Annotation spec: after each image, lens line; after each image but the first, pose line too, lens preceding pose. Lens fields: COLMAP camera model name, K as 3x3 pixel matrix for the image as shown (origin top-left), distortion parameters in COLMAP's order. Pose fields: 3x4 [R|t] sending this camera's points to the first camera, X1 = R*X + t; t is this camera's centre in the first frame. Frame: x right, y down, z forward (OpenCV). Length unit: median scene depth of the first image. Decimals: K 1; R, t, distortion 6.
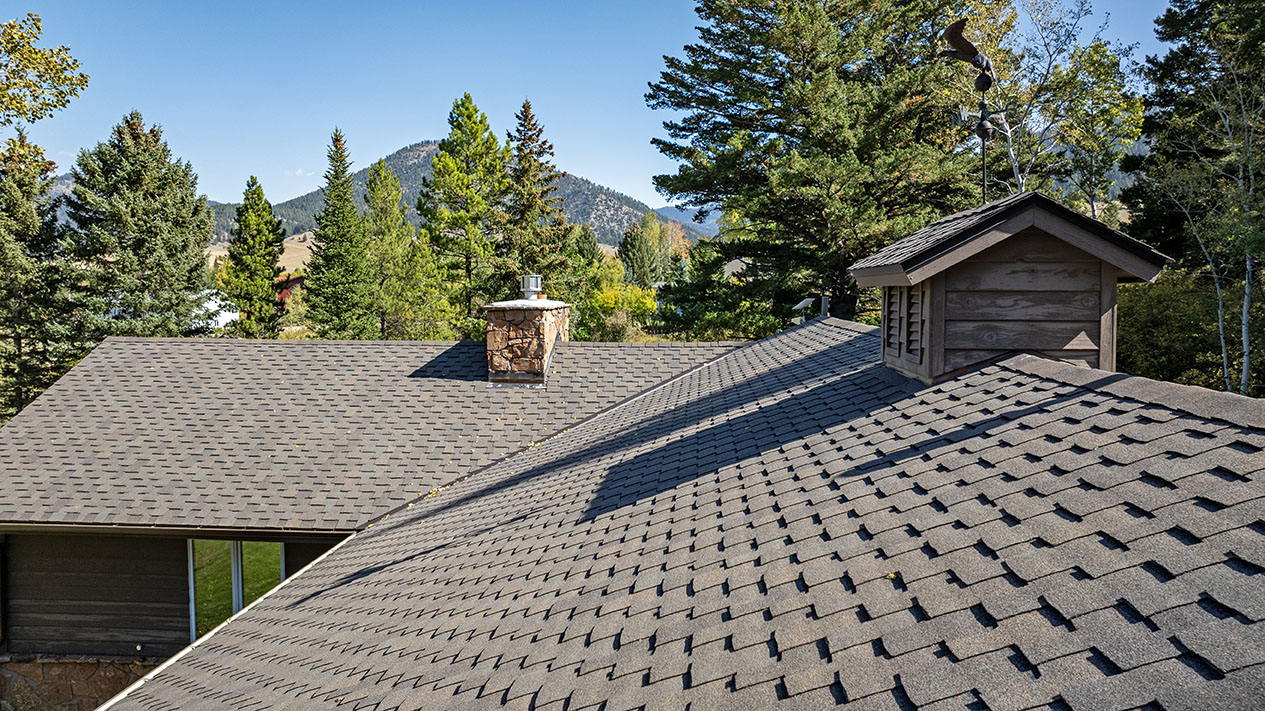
lens RADIAL K [[885.6, 0, 632.5], [0, 885.6, 355.5], [0, 0, 1]] dist [-0.055890, 0.073613]
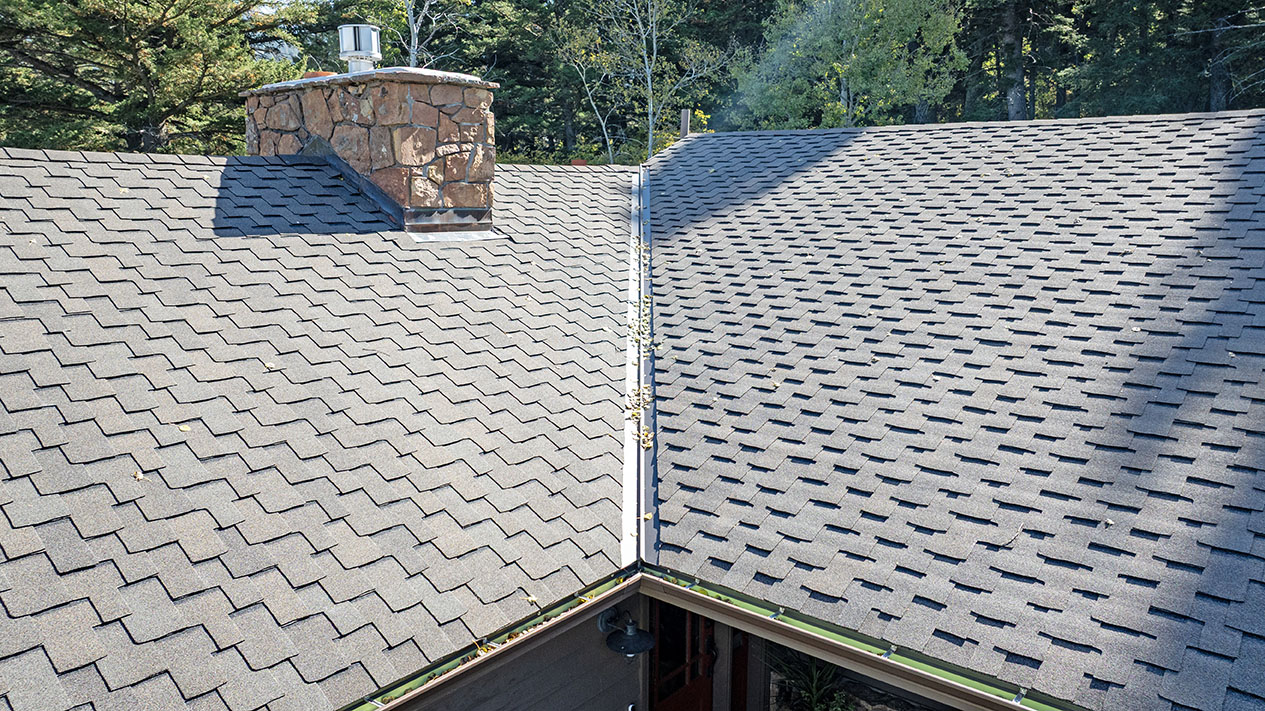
lens RADIAL K [[885.6, 0, 632.5], [0, 885.6, 355.5], [0, 0, 1]] dist [-0.055890, 0.073613]
pose [[0.586579, -0.148576, 0.796147, -0.198691], [0.051624, 0.987889, 0.146324, 0.013296], [-0.808245, -0.044730, 0.587145, 0.247066]]
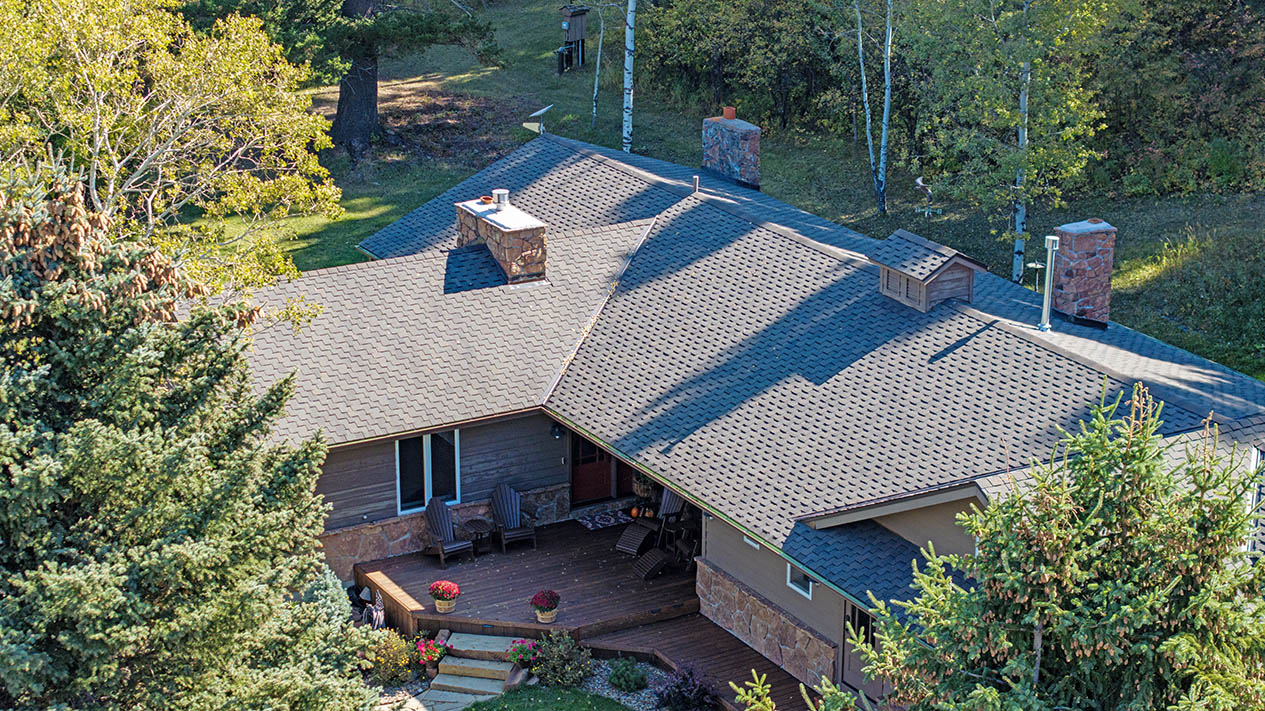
lens RADIAL K [[2653.1, 0, 632.5], [0, 2653.1, 355.5], [0, 0, 1]] dist [-0.022073, 0.044652]
pose [[0.827973, -0.178664, 0.531544, -0.873295], [0.038356, 0.963711, 0.264179, -0.372018], [-0.559454, -0.198346, 0.804779, -0.950173]]
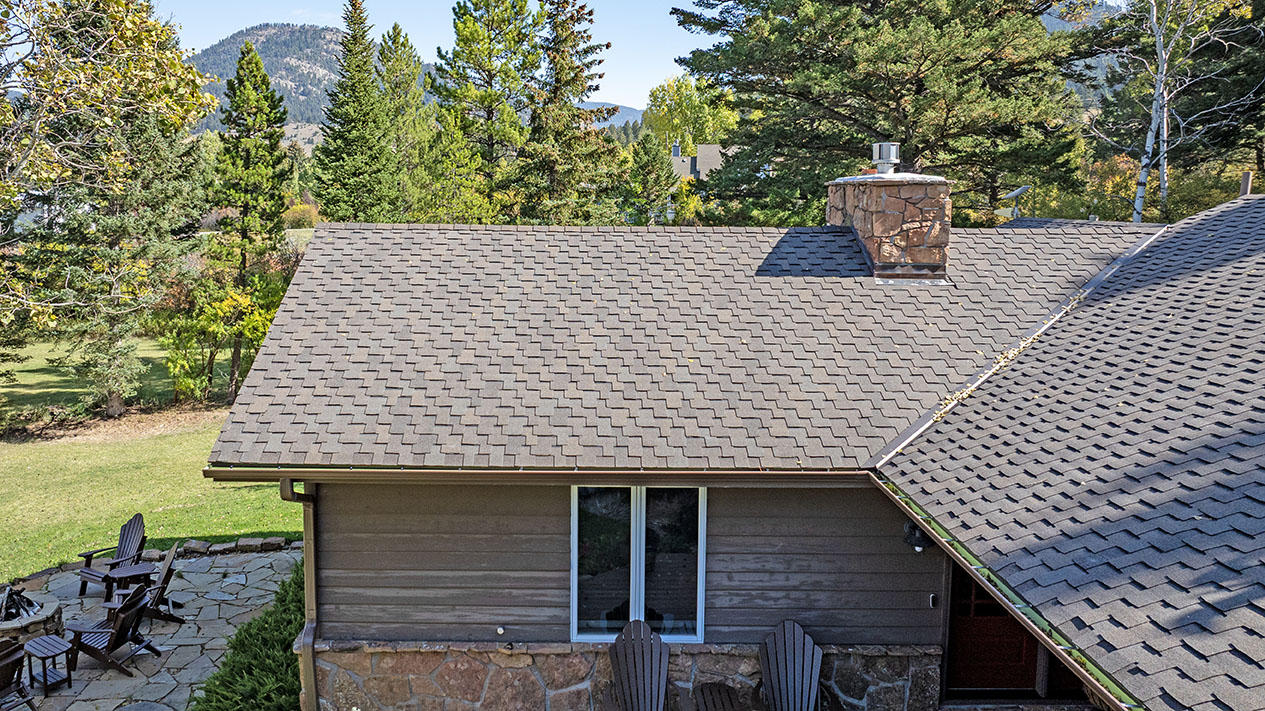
lens RADIAL K [[987.0, 0, 569.4], [0, 987.0, 310.4], [0, 0, 1]] dist [-0.023815, 0.001384]
pose [[0.998165, -0.006122, 0.060248, -0.196791], [0.003535, 0.999071, 0.042951, 0.008421], [-0.060455, -0.042659, 0.997259, 0.059734]]
